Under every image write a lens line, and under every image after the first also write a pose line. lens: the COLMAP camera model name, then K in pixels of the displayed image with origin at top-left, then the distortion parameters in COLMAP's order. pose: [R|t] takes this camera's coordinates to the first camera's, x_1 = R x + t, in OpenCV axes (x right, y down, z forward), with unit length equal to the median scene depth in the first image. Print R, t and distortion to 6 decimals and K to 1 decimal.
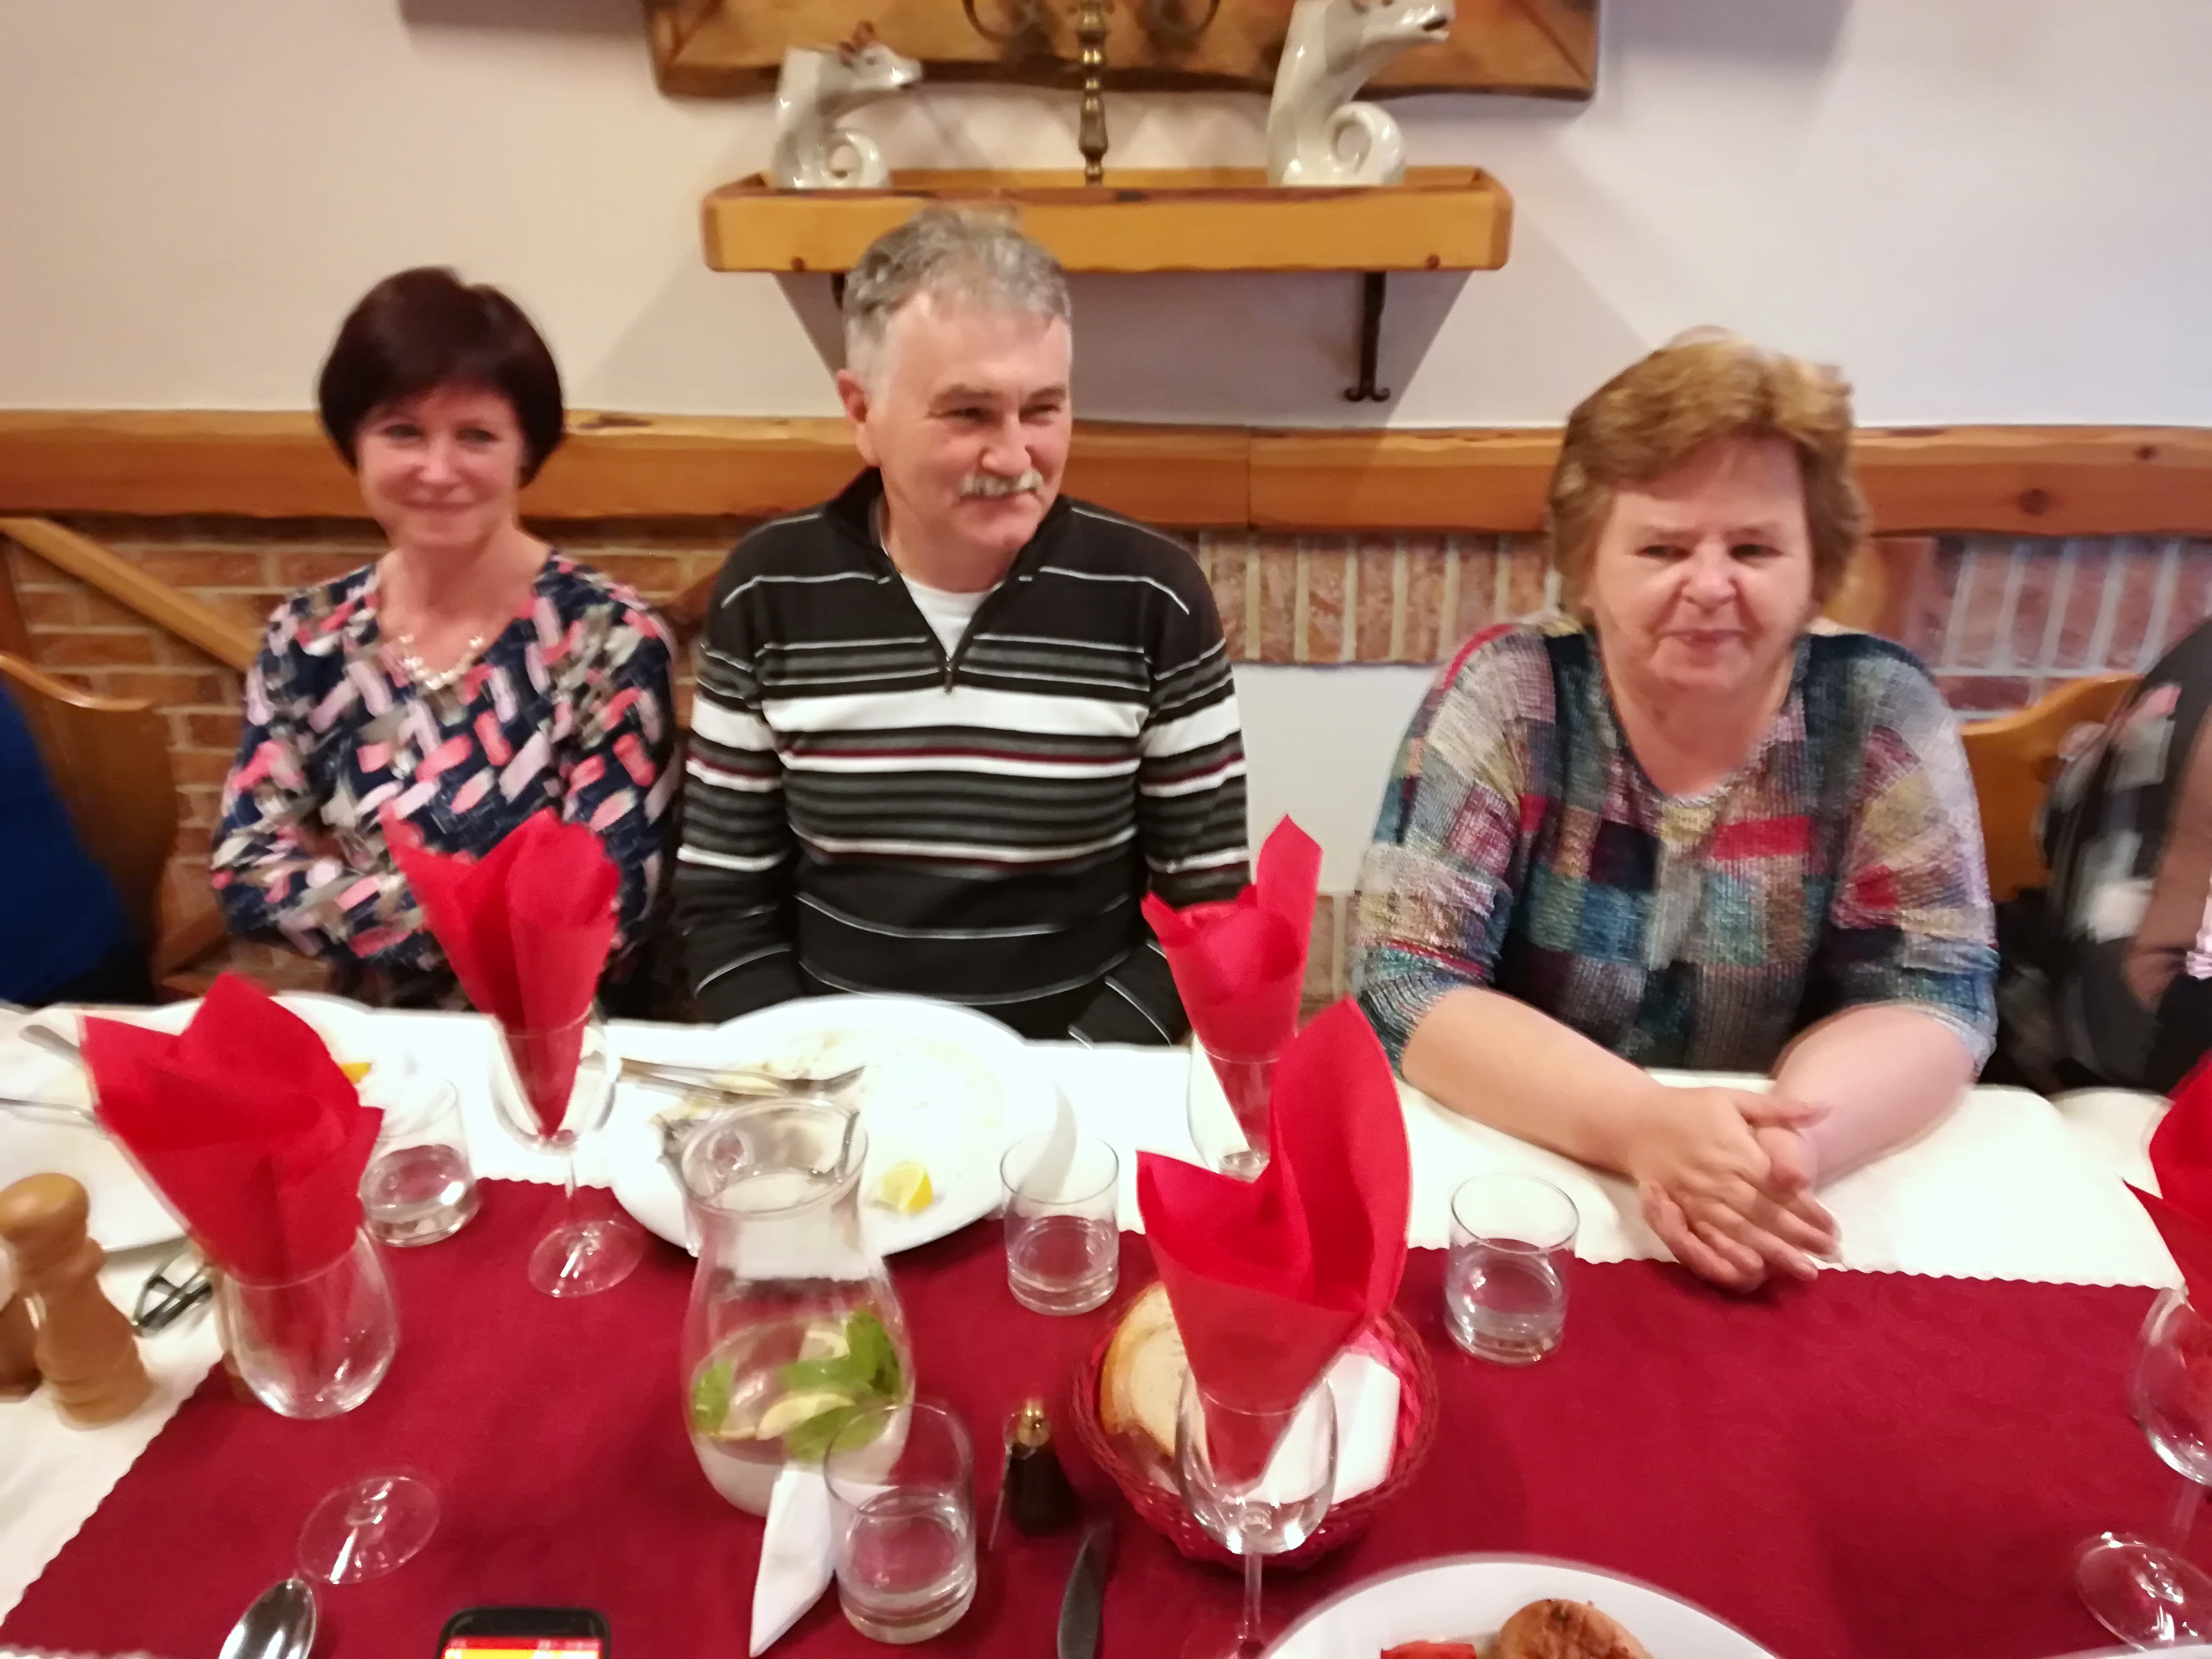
lens RADIAL K [[1724.6, 0, 1106.0], [0, 1724.6, 829.5], [0, 0, 1]] dist [0.024484, -0.060334]
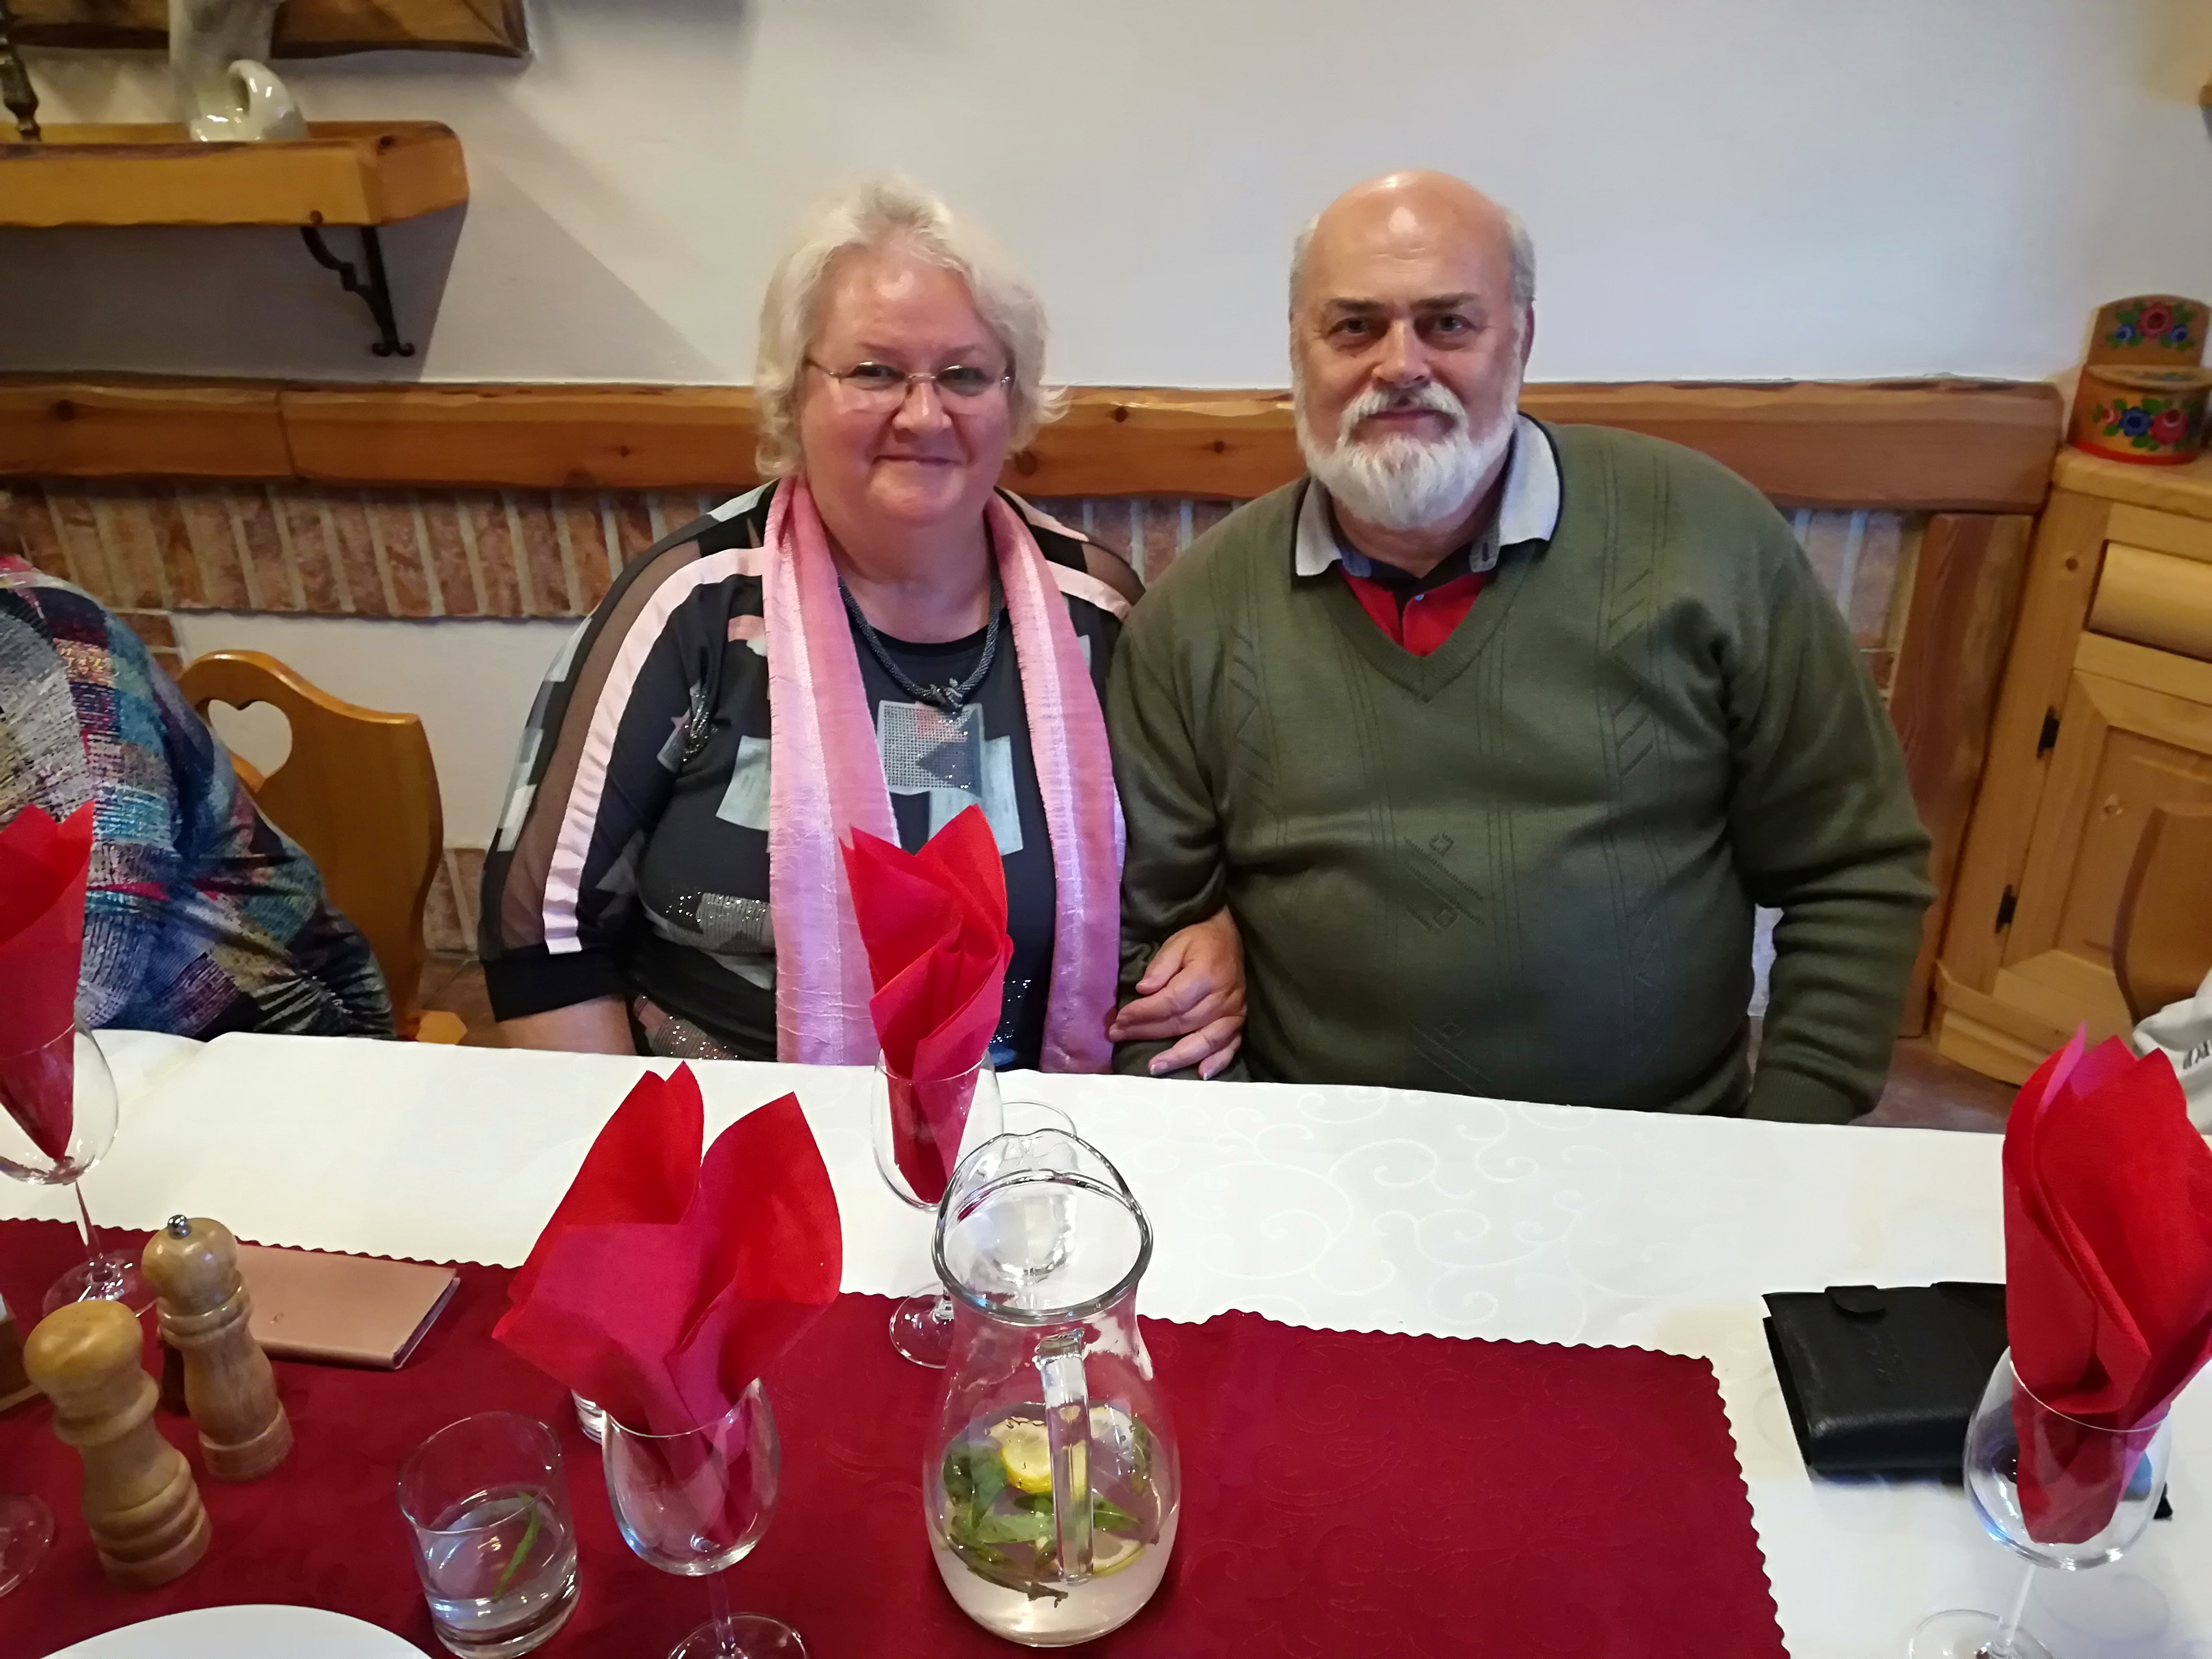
lens RADIAL K [[1724.6, 0, 1106.0], [0, 1724.6, 829.5], [0, 0, 1]] dist [0.024484, -0.060334]
pose [[0.999884, 0.007126, 0.013481, 0.530575], [-0.007411, 0.999748, 0.021170, 0.003106], [-0.013327, -0.021268, 0.999685, -0.016293]]
